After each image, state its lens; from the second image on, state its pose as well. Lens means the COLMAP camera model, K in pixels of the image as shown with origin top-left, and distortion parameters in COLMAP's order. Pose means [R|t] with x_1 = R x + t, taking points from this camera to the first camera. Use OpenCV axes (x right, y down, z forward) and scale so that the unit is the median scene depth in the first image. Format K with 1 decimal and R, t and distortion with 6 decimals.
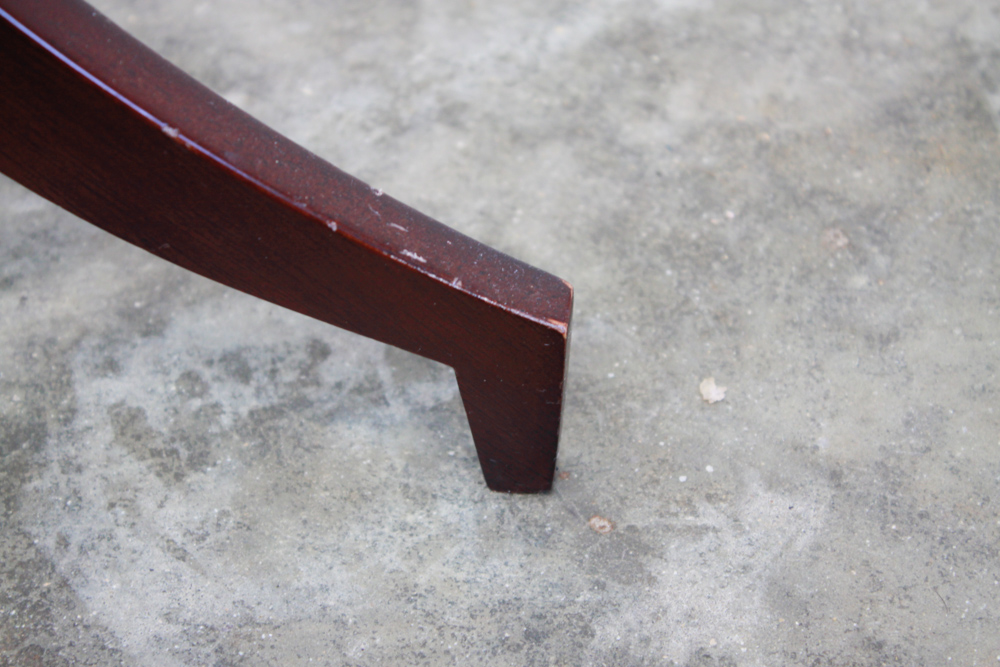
lens RADIAL K [[2358.7, 0, 502.1], [0, 2358.7, 332.7], [0, 0, 1]] dist [0.052310, 0.000000]
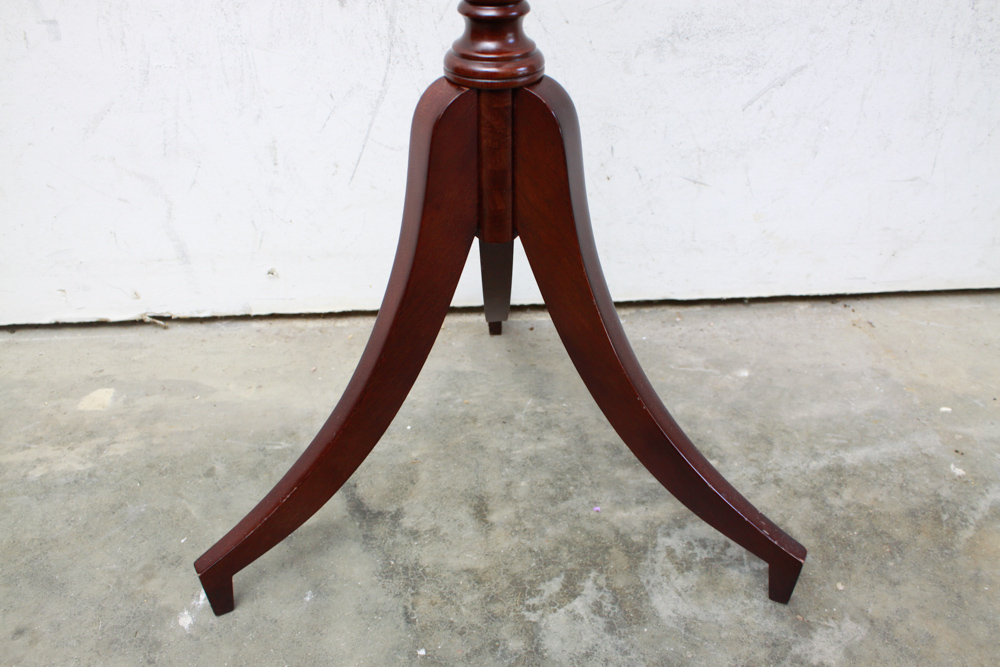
lens RADIAL K [[880.7, 0, 519.0], [0, 880.7, 363.0], [0, 0, 1]] dist [-0.104368, 0.064871]
pose [[0.940243, 0.207837, -0.269716, -0.076678], [-0.239040, 0.967000, -0.088157, -0.066115], [0.242493, 0.147362, 0.958896, -0.351564]]
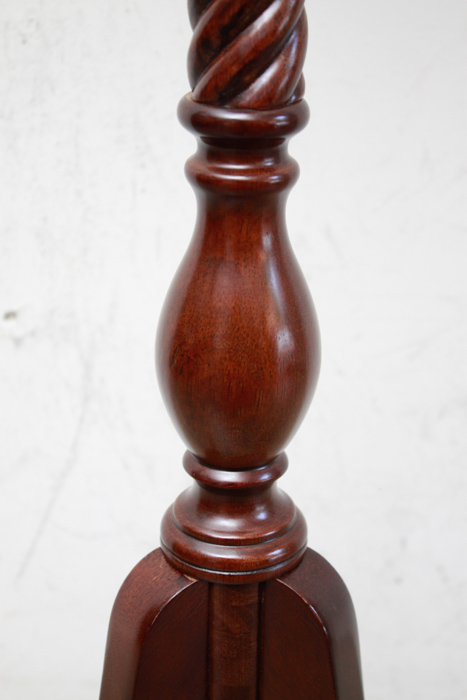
lens RADIAL K [[1400.5, 0, 234.0], [0, 1400.5, 349.8], [0, 0, 1]] dist [-0.295421, 0.000000]
pose [[0.926594, 0.165957, -0.337465, -0.098402], [-0.269354, 0.919098, -0.287589, -0.295829], [0.262436, 0.357376, 0.896331, -0.484933]]
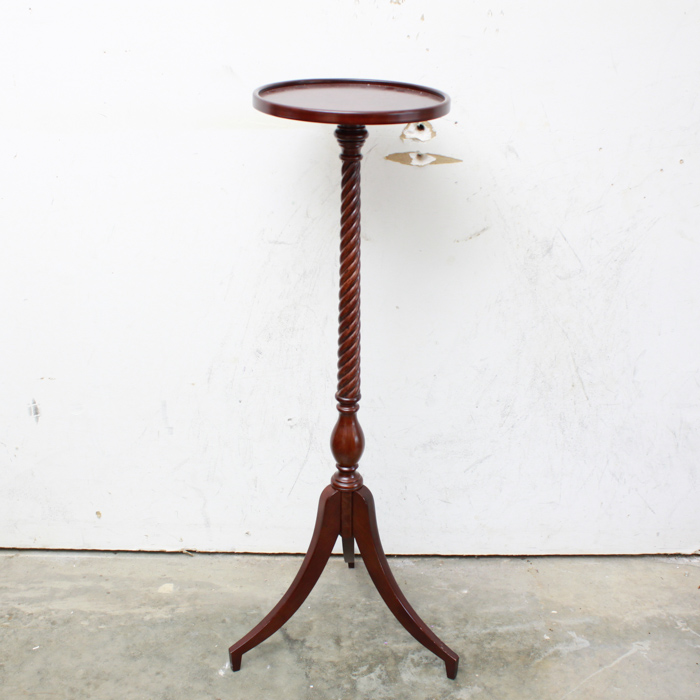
lens RADIAL K [[1199.5, 0, 351.9], [0, 1199.5, 352.2], [0, 0, 1]] dist [-0.125517, 0.000000]
pose [[0.909448, 0.182710, -0.373526, 1.071835], [-0.292397, 0.919691, -0.262053, 0.207990], [0.295649, 0.347542, 0.889835, -3.378321]]
